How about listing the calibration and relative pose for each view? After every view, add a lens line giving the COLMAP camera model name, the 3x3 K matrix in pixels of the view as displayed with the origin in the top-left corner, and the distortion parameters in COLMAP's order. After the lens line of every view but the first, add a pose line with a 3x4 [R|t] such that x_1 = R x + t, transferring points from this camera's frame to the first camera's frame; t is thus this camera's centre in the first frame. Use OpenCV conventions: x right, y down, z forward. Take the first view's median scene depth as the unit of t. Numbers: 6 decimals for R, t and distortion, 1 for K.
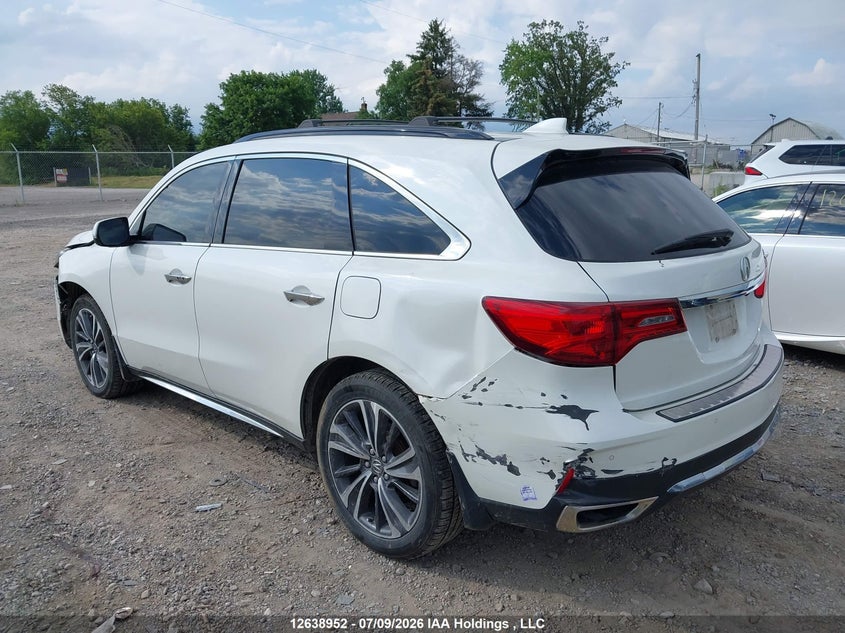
lens RADIAL K [[683.0, 0, 419.4], [0, 683.0, 311.7], [0, 0, 1]] dist [0.004177, -0.023035]
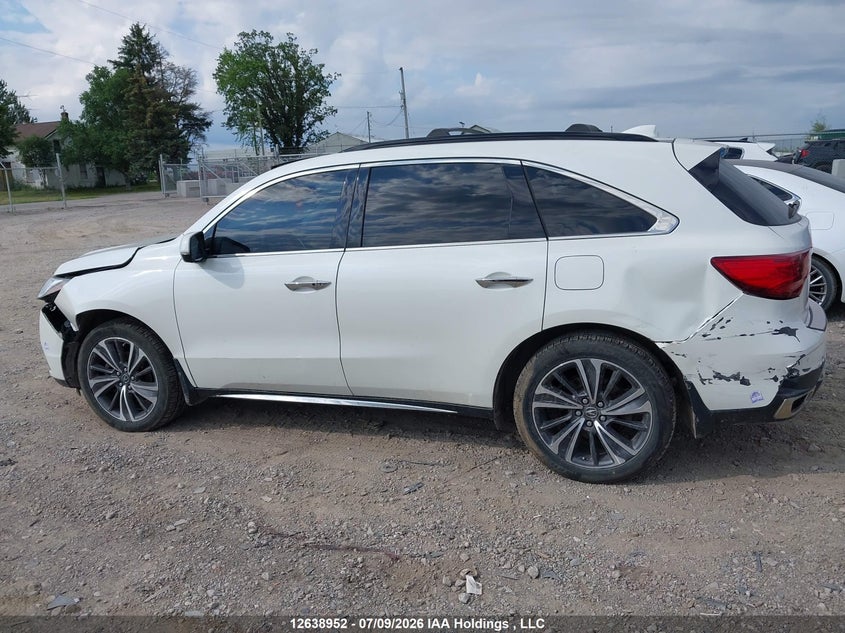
lens RADIAL K [[672.3, 0, 422.5], [0, 672.3, 316.5], [0, 0, 1]] dist [-0.009096, 0.013426]
pose [[0.909496, -0.120490, 0.397868, -0.062883], [0.120922, 0.992369, 0.024108, -0.000573], [-0.397737, 0.026185, 0.917126, 0.001547]]
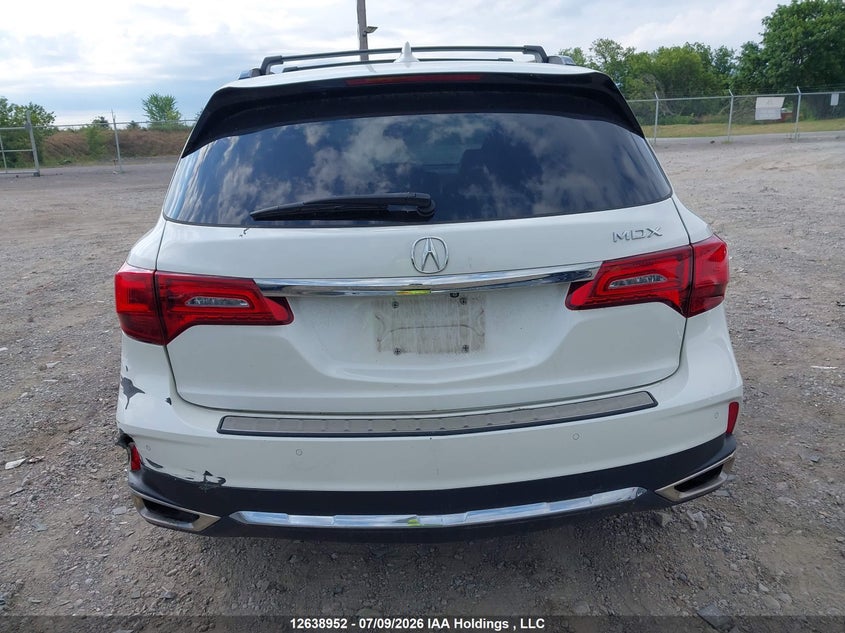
lens RADIAL K [[683.0, 0, 419.4], [0, 683.0, 311.7], [0, 0, 1]] dist [0.004177, -0.023035]
pose [[0.705139, 0.162482, -0.690201, 0.068504], [-0.112885, 0.986701, 0.116954, -0.006196], [0.700025, -0.004556, 0.714103, 0.038512]]
